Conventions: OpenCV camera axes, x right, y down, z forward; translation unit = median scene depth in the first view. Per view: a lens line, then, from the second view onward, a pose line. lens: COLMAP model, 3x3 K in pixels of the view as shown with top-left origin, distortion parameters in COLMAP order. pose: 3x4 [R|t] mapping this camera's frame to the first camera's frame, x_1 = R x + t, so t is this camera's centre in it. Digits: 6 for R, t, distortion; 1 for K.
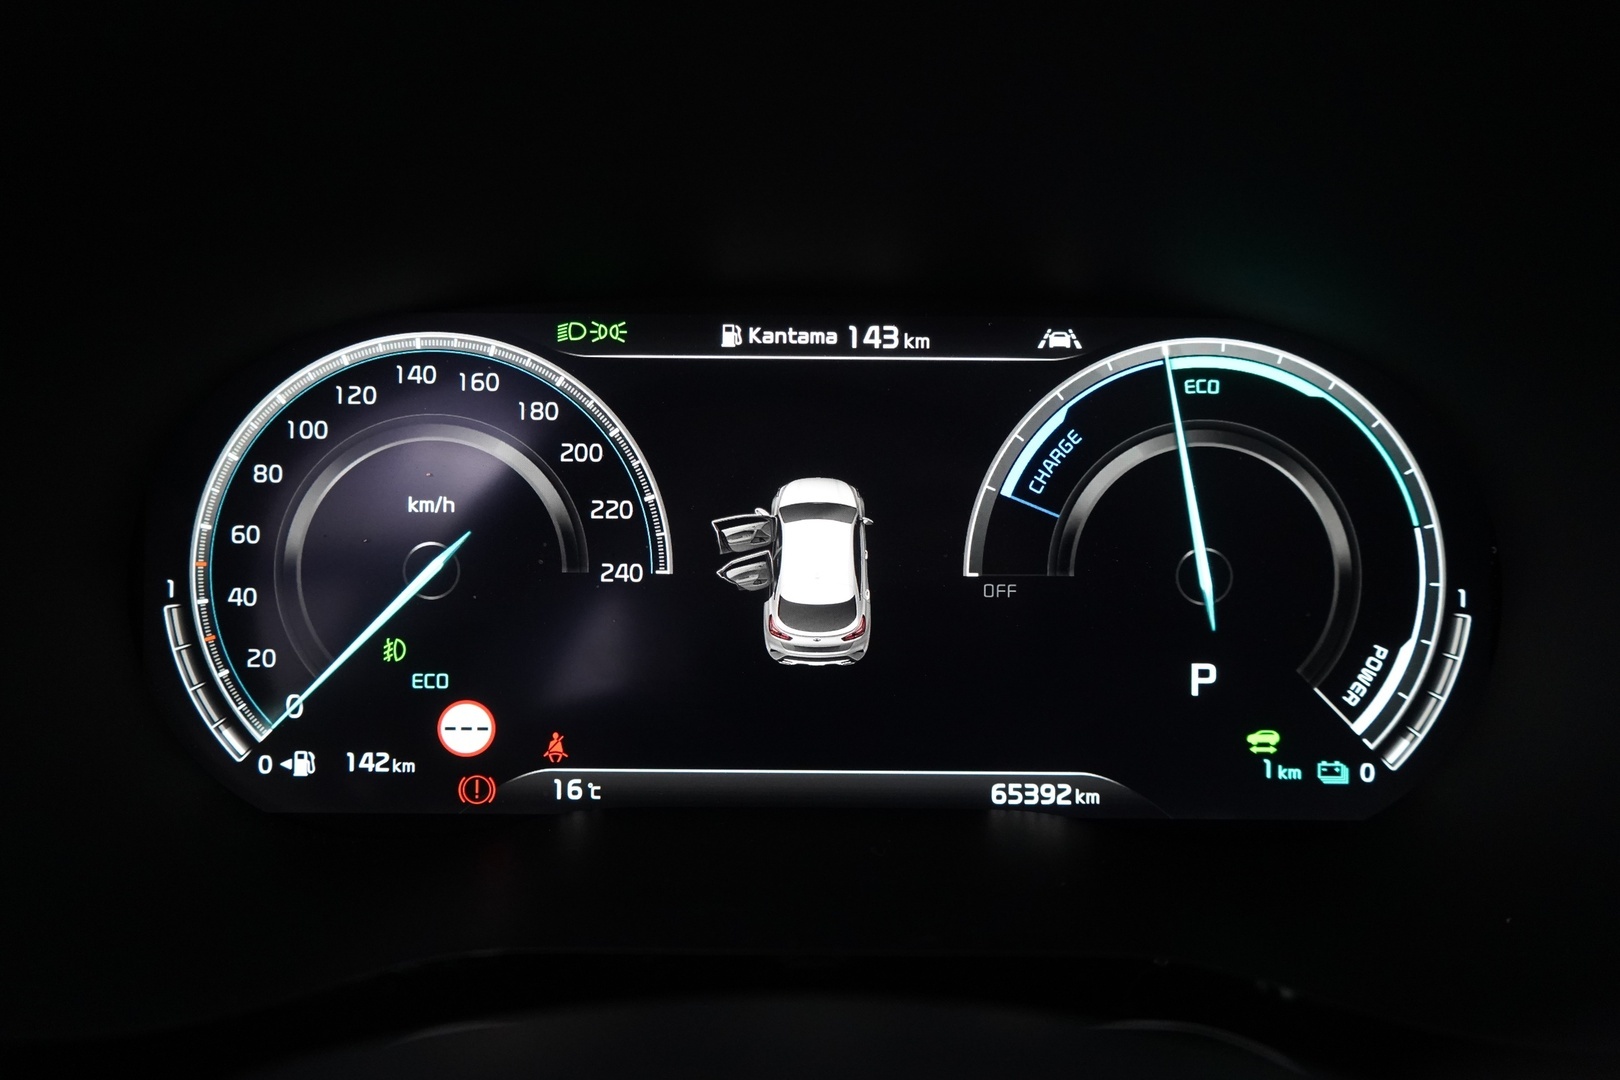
lens RADIAL K [[1311.9, 0, 810.0], [0, 1311.9, 540.0], [0, 0, 1]] dist [-0.003336, -0.001830]
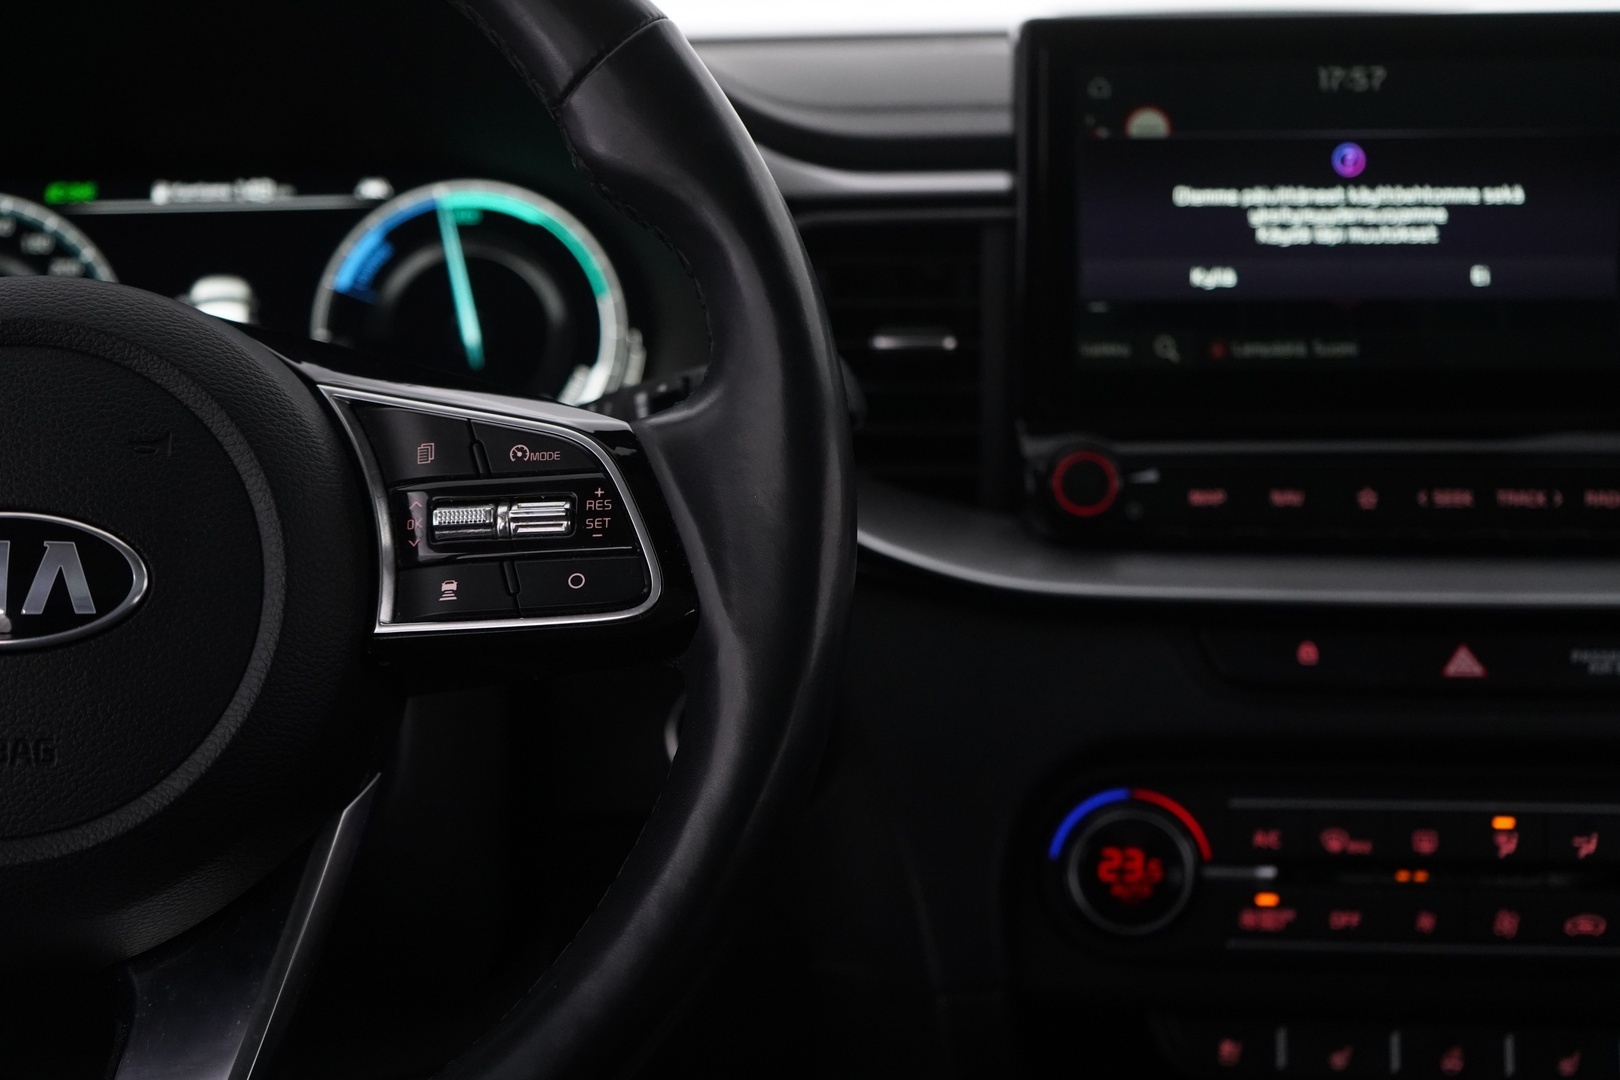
lens RADIAL K [[2445.8, 0, 810.0], [0, 2445.8, 540.0], [0, 0, 1]] dist [-0.006985, 0.047124]
pose [[0.995872, -0.038838, 0.082044, 0.458187], [0.045864, 0.995276, -0.085567, 0.546615], [-0.078333, 0.088976, 0.992949, -1.937547]]
